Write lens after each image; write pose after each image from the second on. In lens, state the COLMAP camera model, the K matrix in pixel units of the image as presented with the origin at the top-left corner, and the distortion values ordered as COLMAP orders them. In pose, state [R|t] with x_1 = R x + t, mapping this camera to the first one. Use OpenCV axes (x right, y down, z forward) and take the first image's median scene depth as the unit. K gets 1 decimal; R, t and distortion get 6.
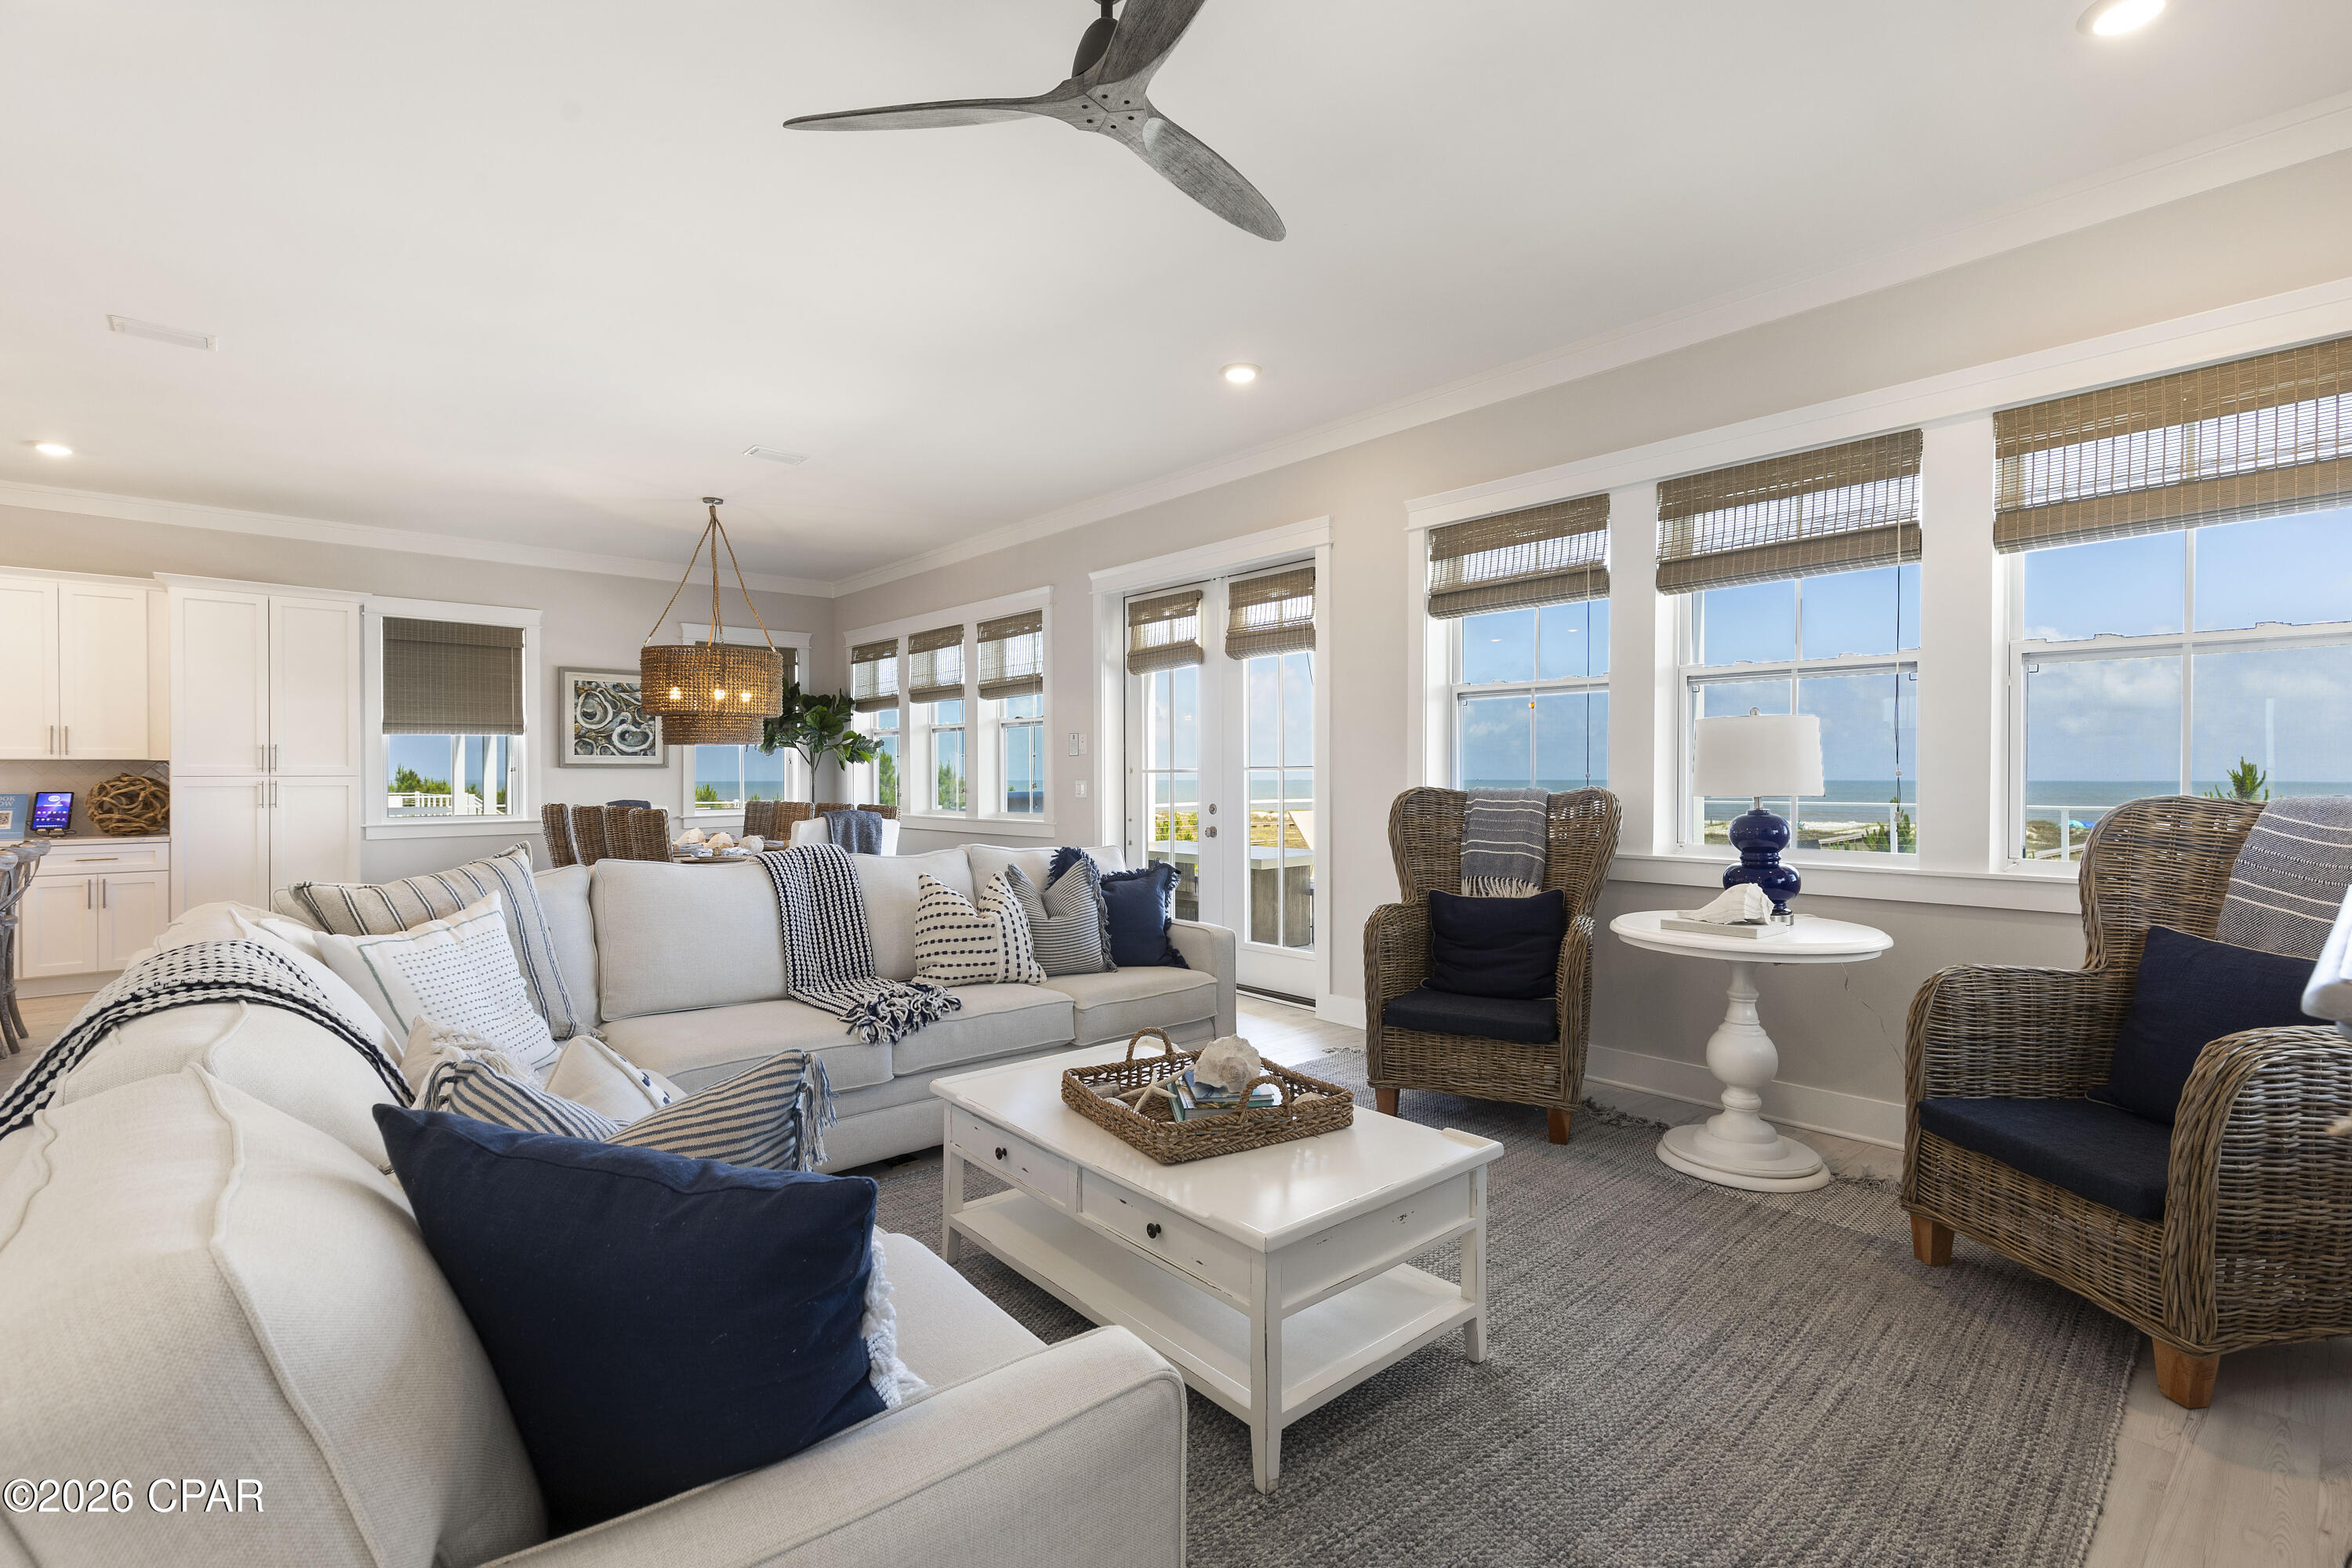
lens RADIAL K [[1060.6, 0, 1180.8], [0, 1060.6, 778.9], [0, 0, 1]] dist [0.009450, -0.001479]
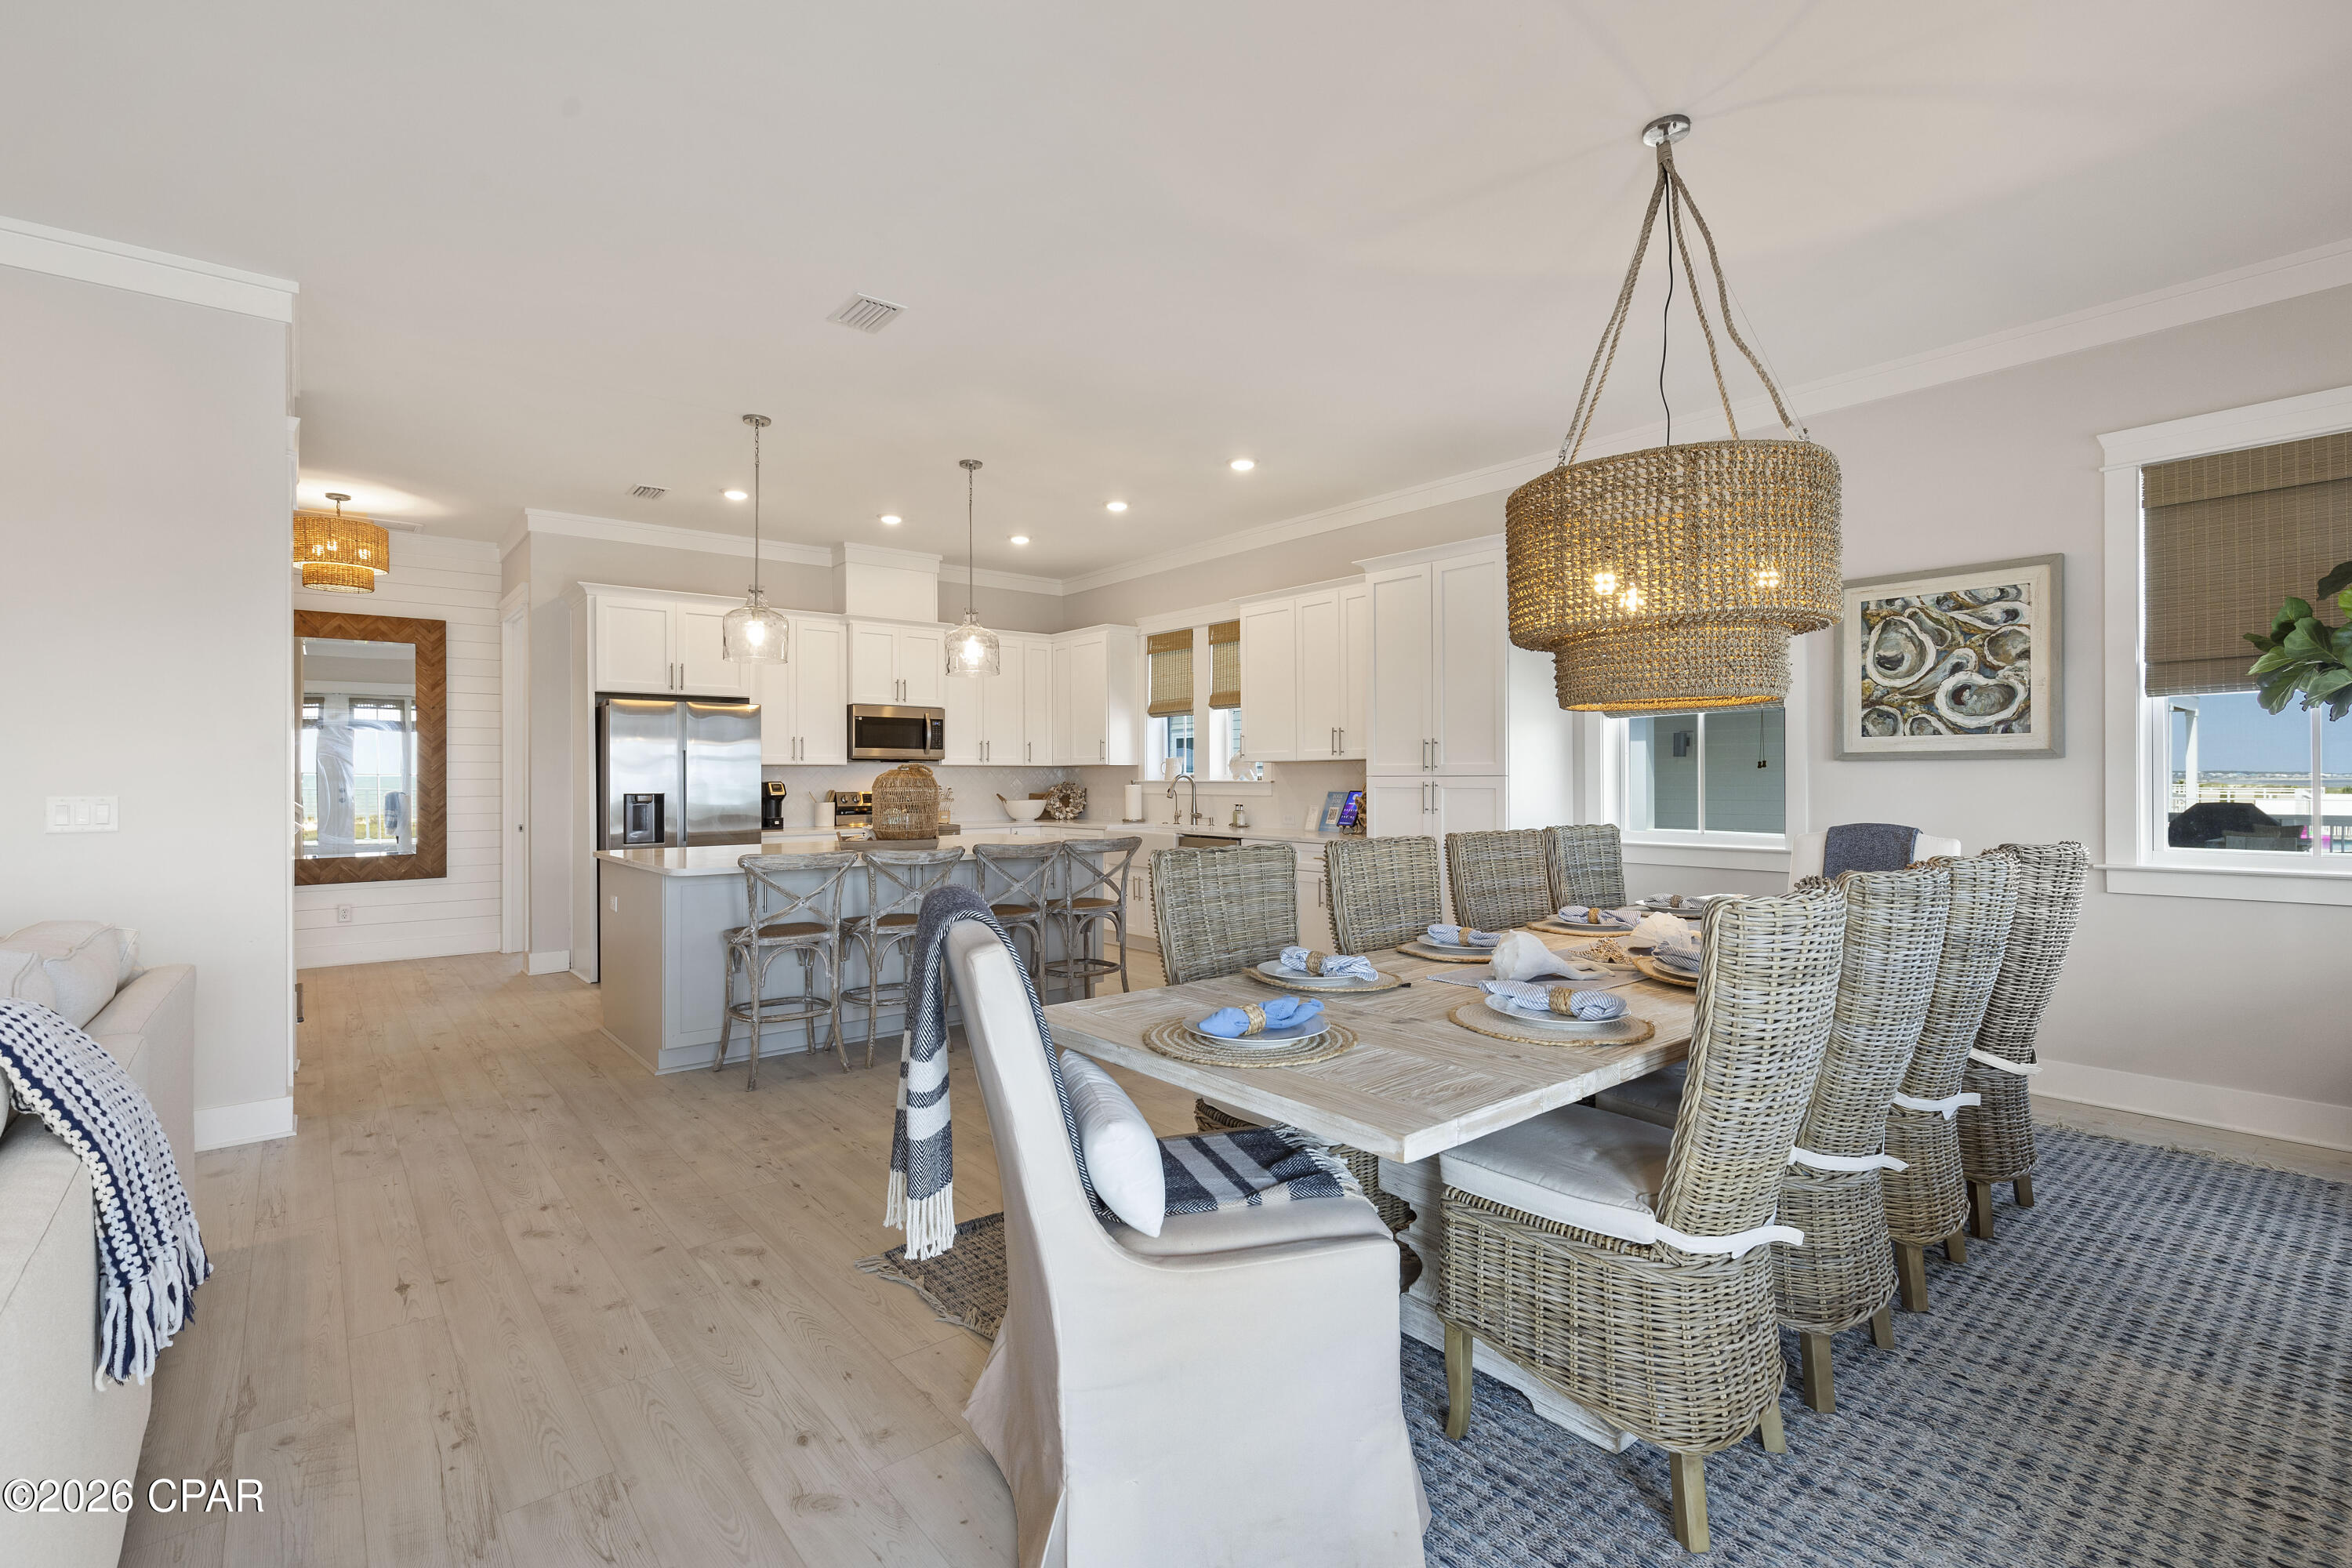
lens RADIAL K [[1060.6, 0, 1186.5], [0, 1060.6, 768.2], [0, 0, 1]] dist [0.009450, -0.001479]
pose [[-0.022320, -0.004503, -0.999741, -0.011568], [0.000404, 0.999990, -0.004513, -0.004657], [0.999751, -0.000505, -0.022318, 0.769374]]
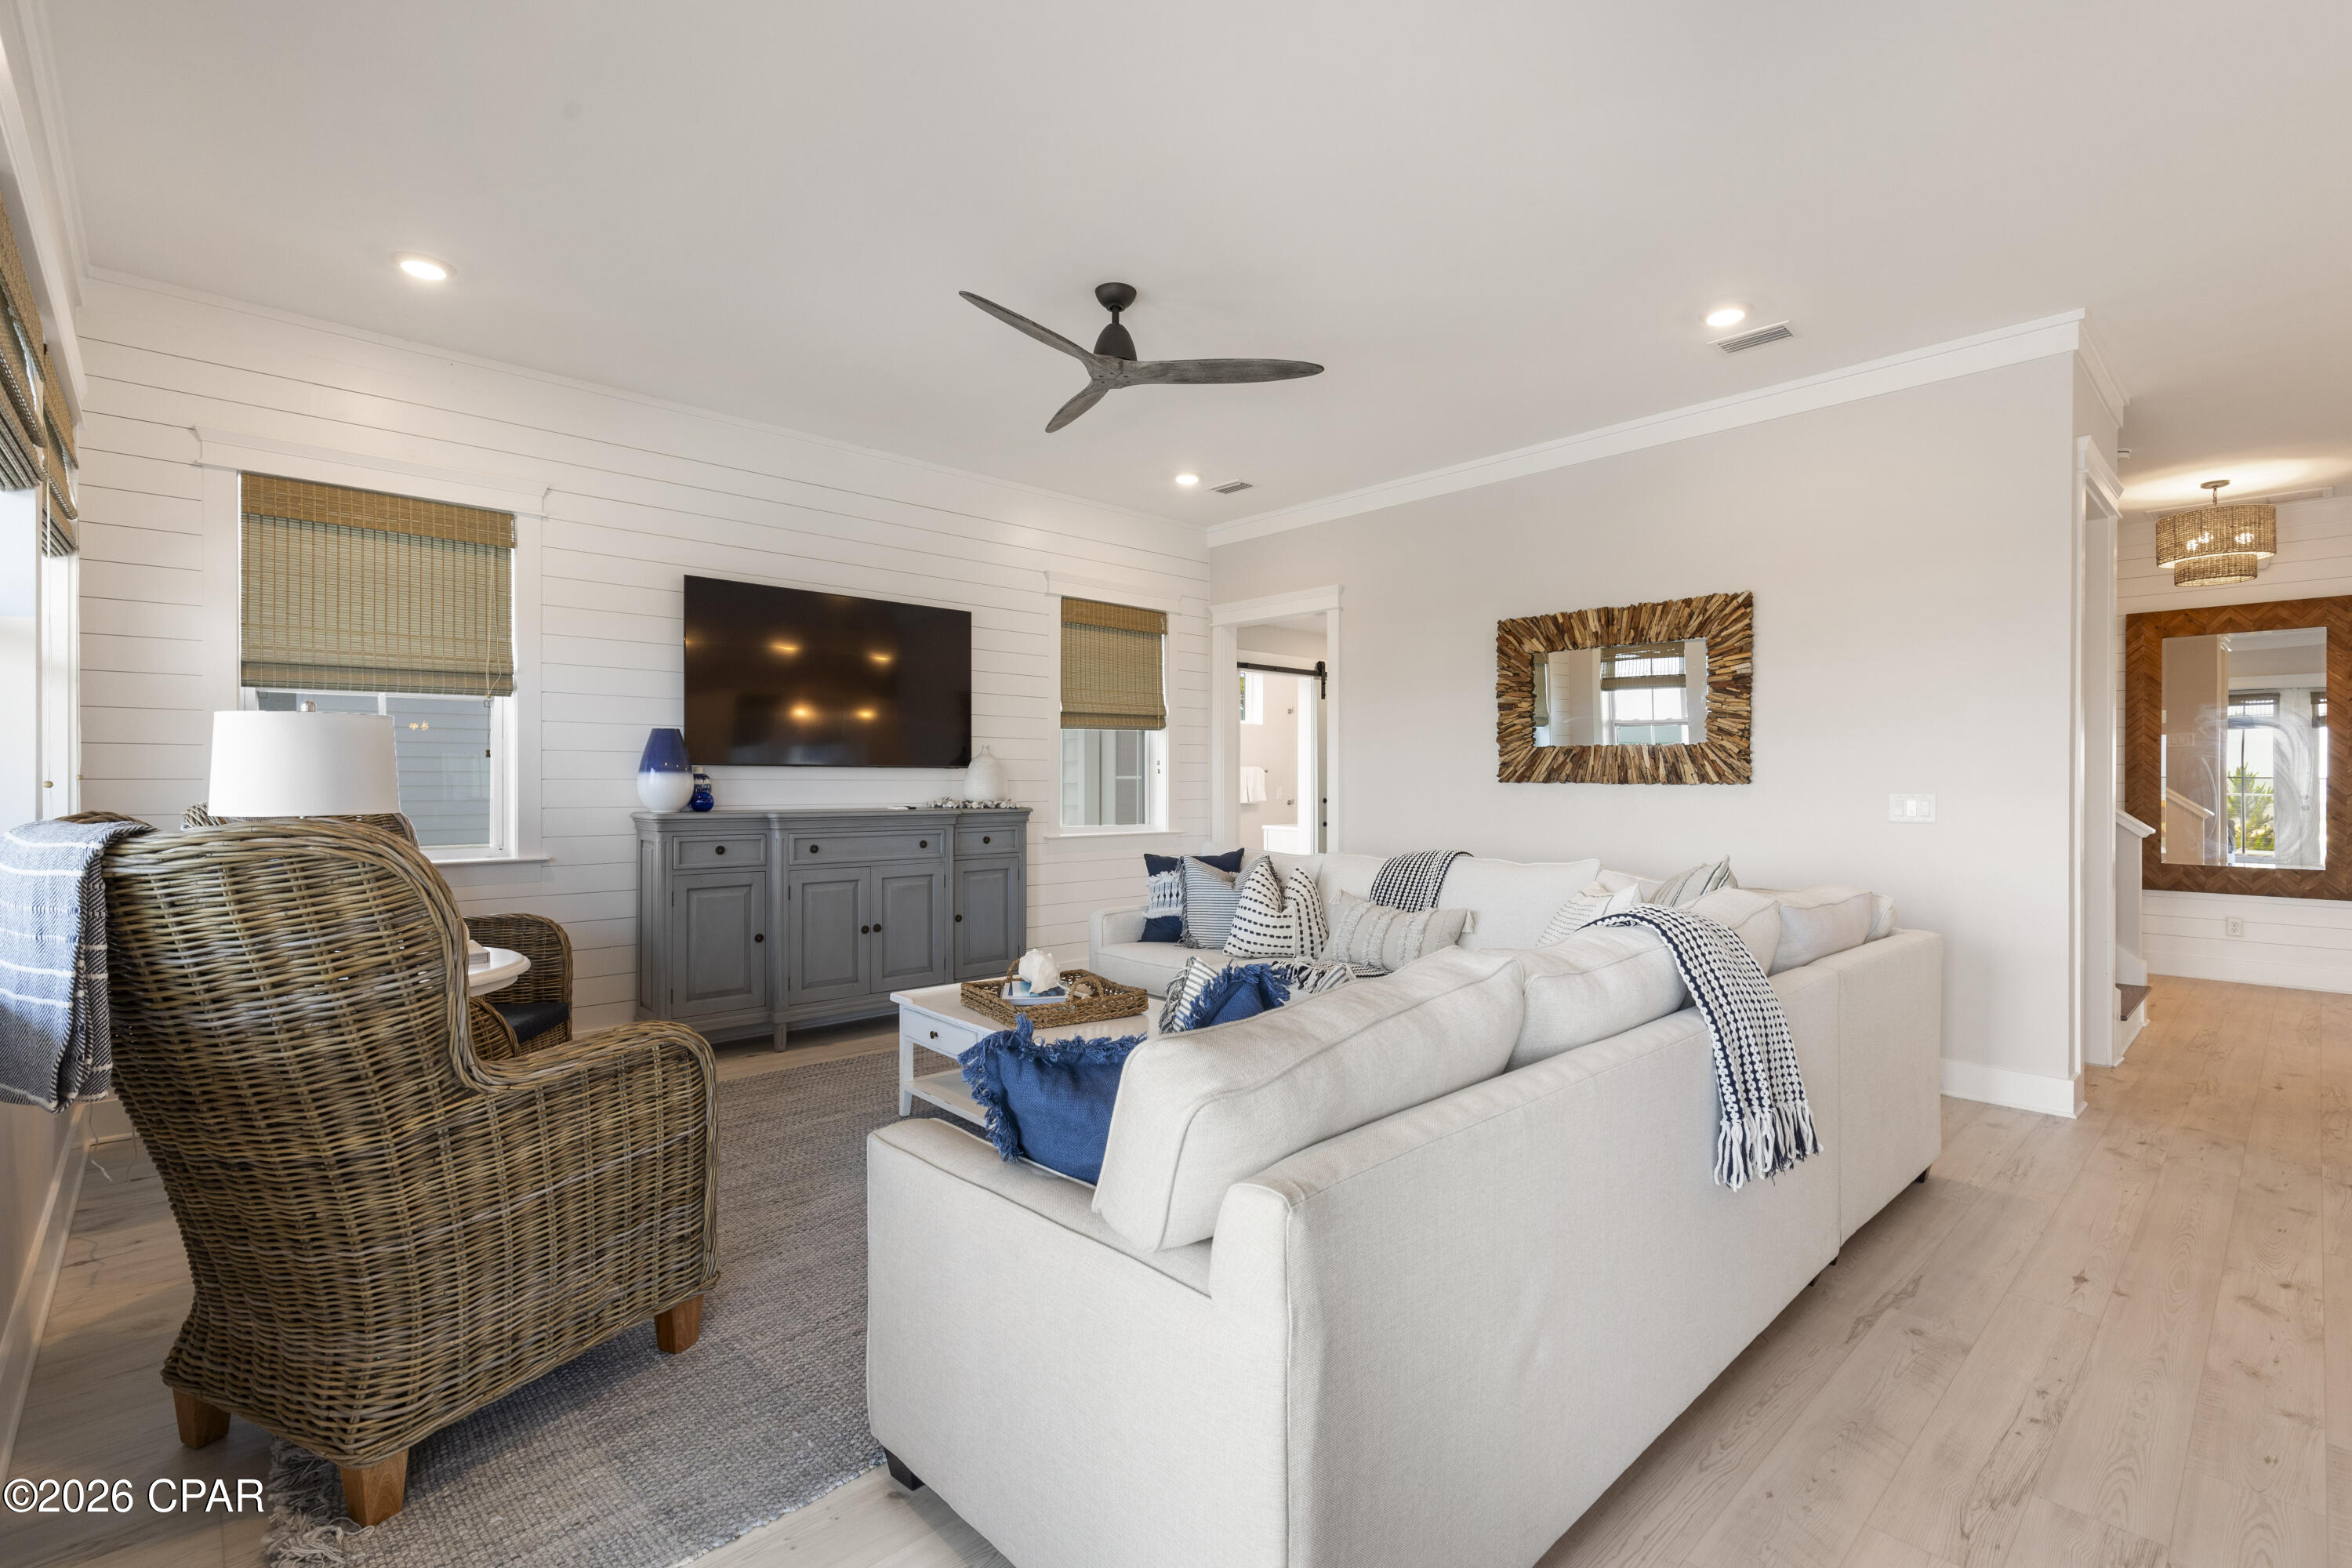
lens RADIAL K [[1060.6, 0, 1196.4], [0, 1060.6, 779.6], [0, 0, 1]] dist [0.009450, -0.001479]
pose [[-0.999054, 0.000779, -0.043486, -0.045775], [0.000732, 0.999999, 0.001094, -0.003927], [0.043487, 0.001062, -0.999053, 0.850334]]
